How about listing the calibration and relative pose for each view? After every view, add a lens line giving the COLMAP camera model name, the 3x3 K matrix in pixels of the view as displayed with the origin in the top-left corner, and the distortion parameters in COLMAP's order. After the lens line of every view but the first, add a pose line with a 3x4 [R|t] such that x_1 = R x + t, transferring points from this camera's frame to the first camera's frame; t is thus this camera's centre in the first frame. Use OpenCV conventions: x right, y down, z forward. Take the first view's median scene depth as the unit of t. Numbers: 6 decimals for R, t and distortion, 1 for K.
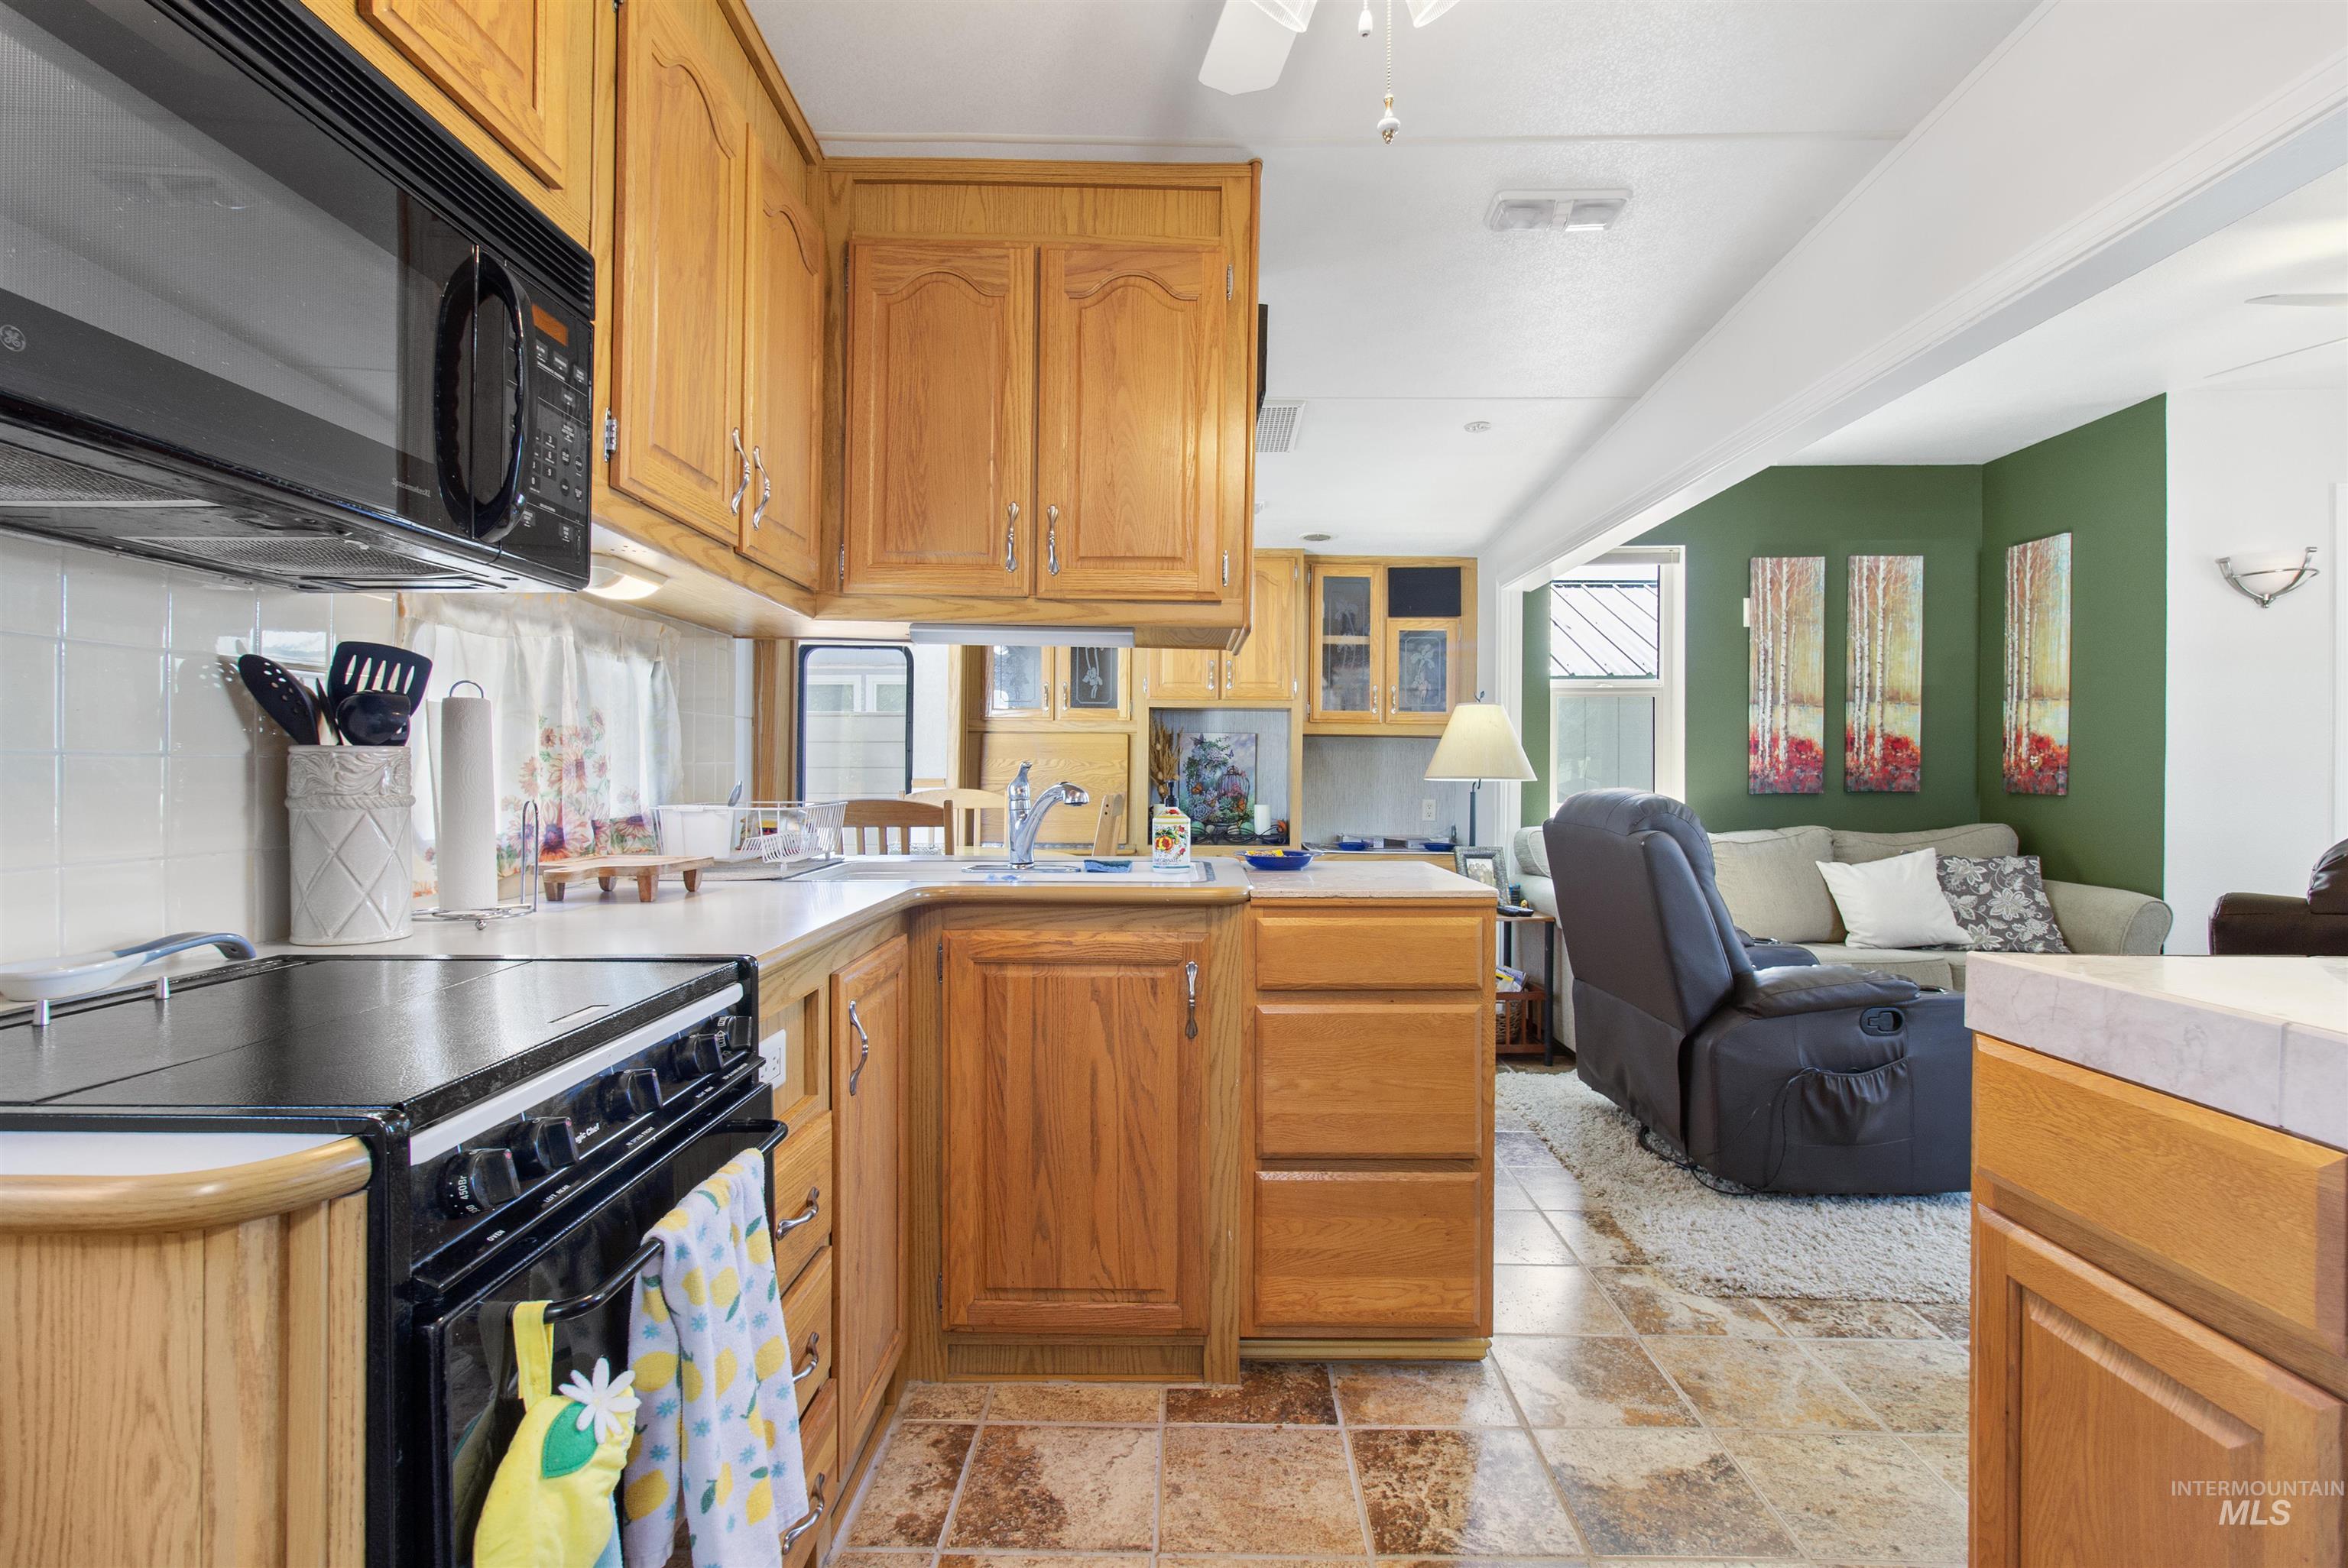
lens RADIAL K [[1094.1, 0, 1179.0], [0, 1094.1, 783.5], [0, 0, 1]] dist [0.002819, 0.000358]
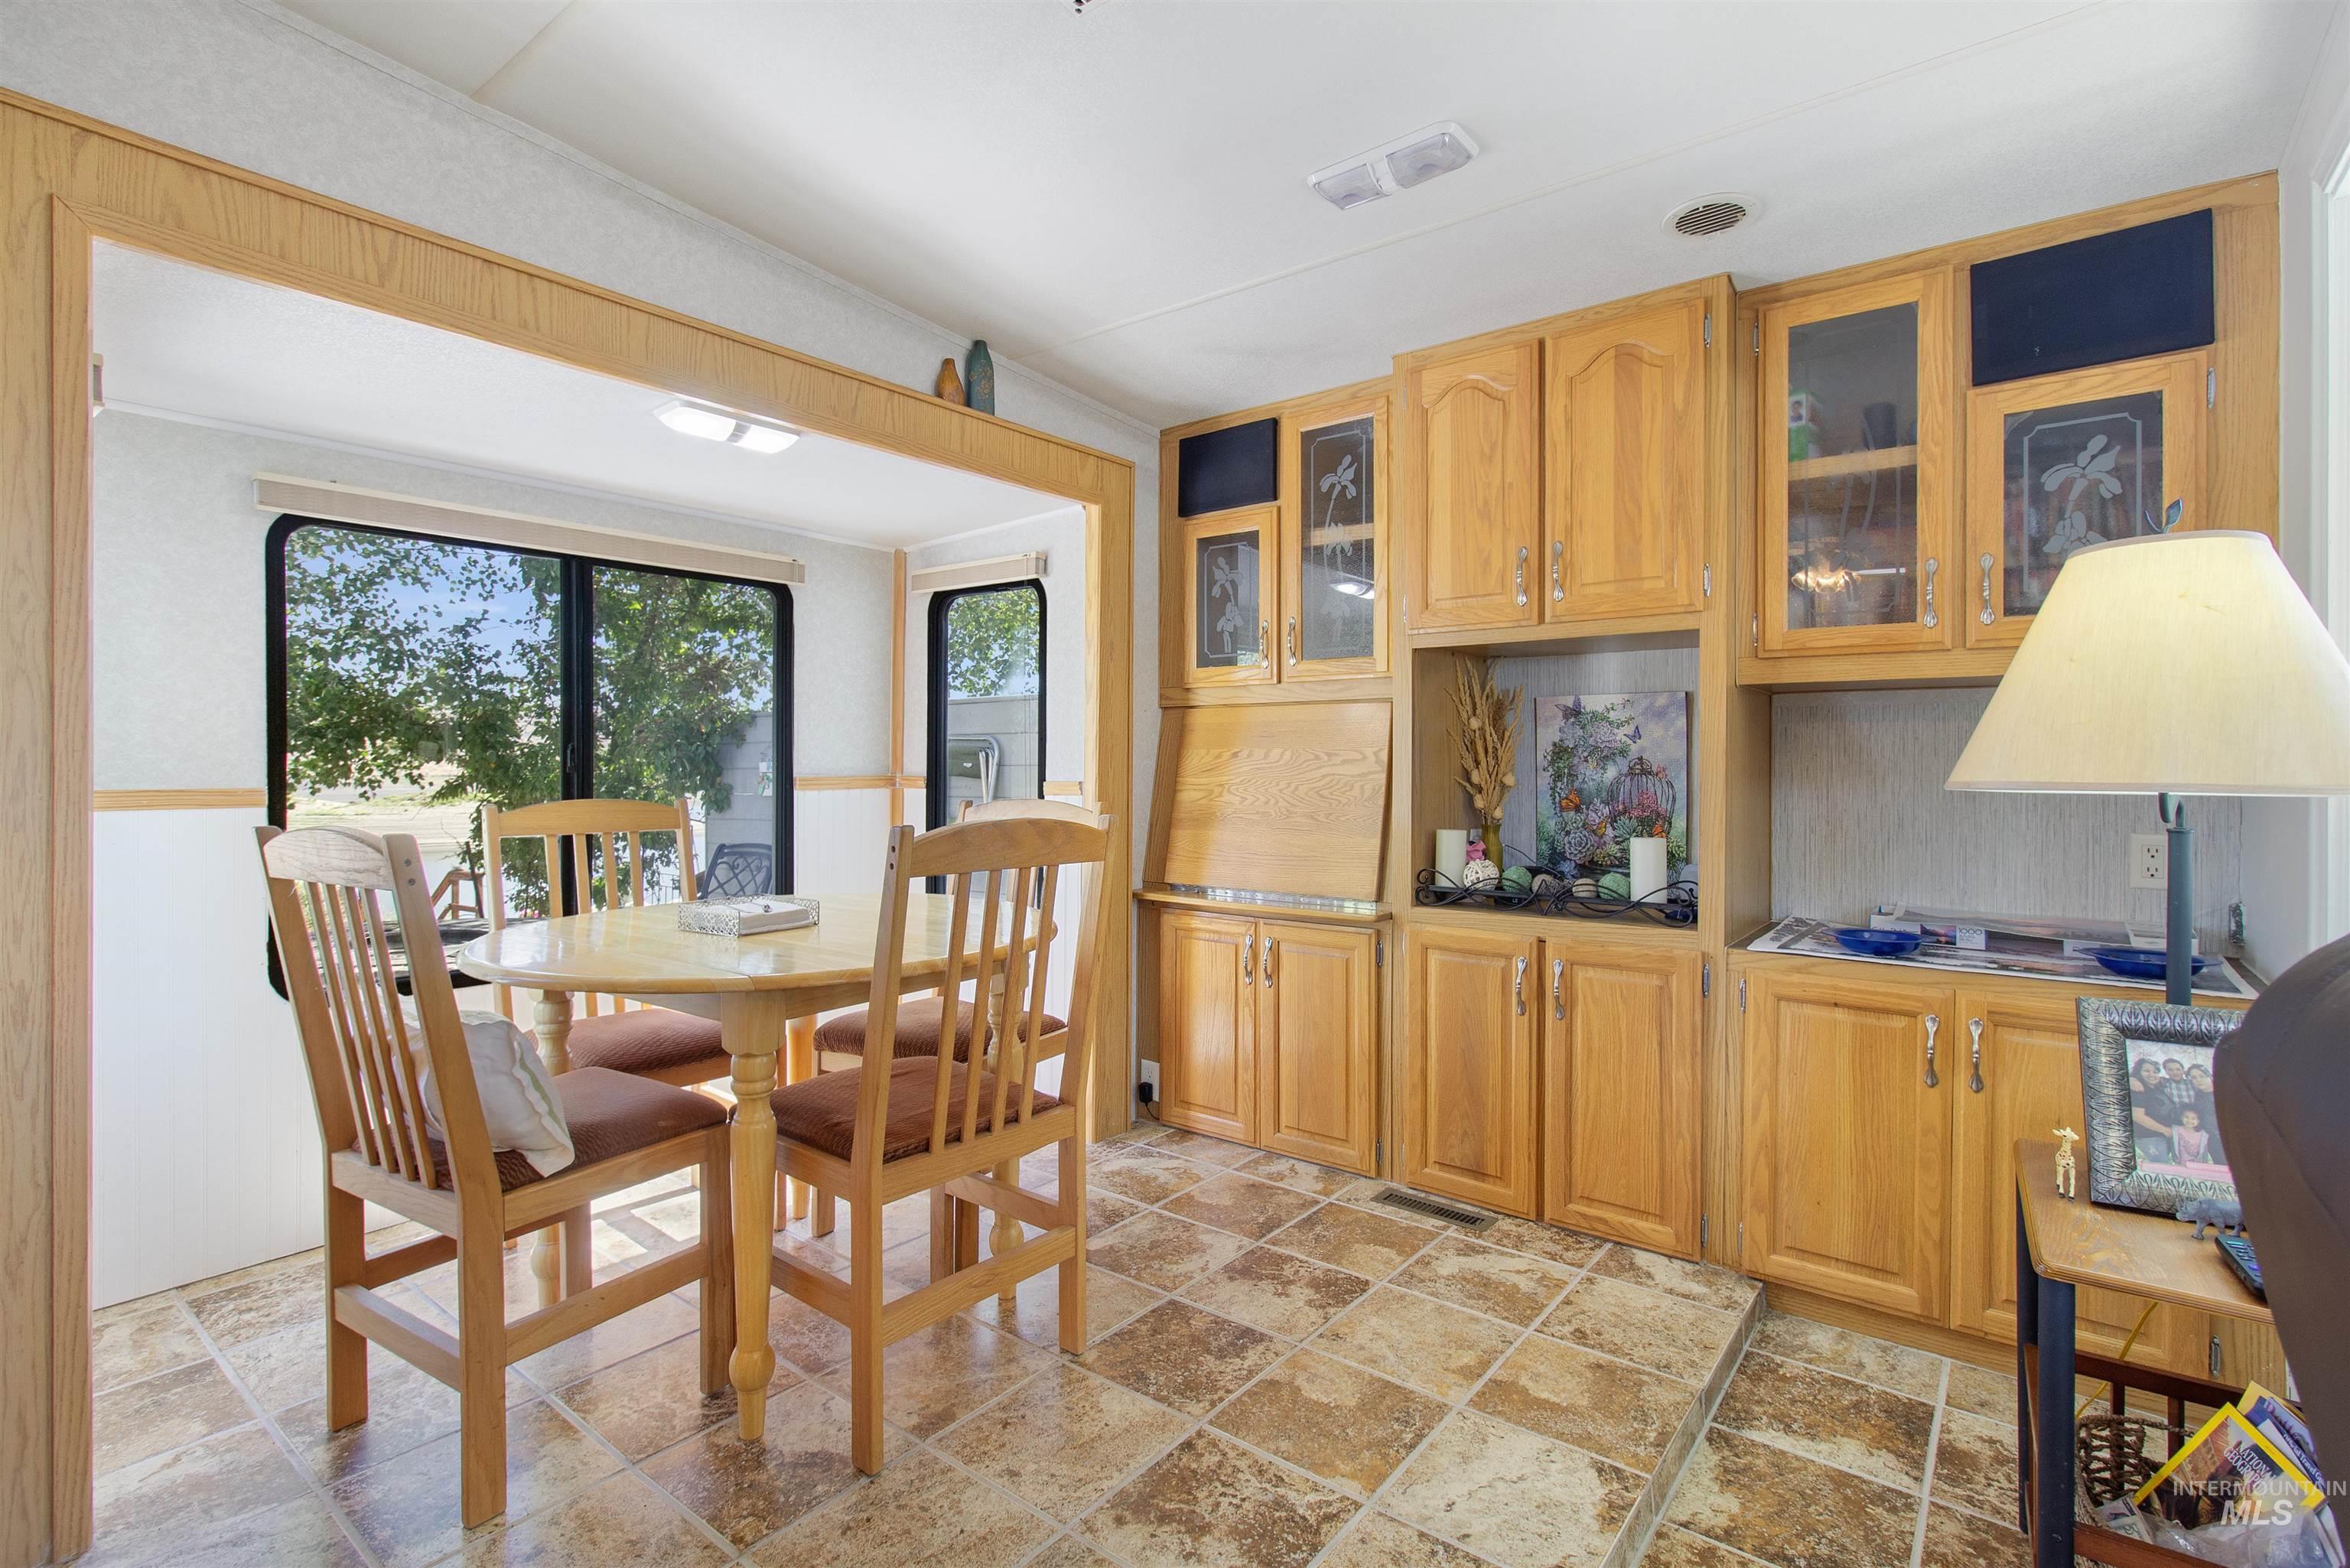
lens RADIAL K [[1095.1, 0, 1184.1], [0, 1095.1, 765.5], [0, 0, 1]] dist [0.002819, 0.000358]
pose [[0.797201, -0.005796, -0.603686, 0.437459], [-0.002516, 0.999913, -0.012923, -0.011812], [0.603709, 0.011822, 0.797117, 1.072122]]
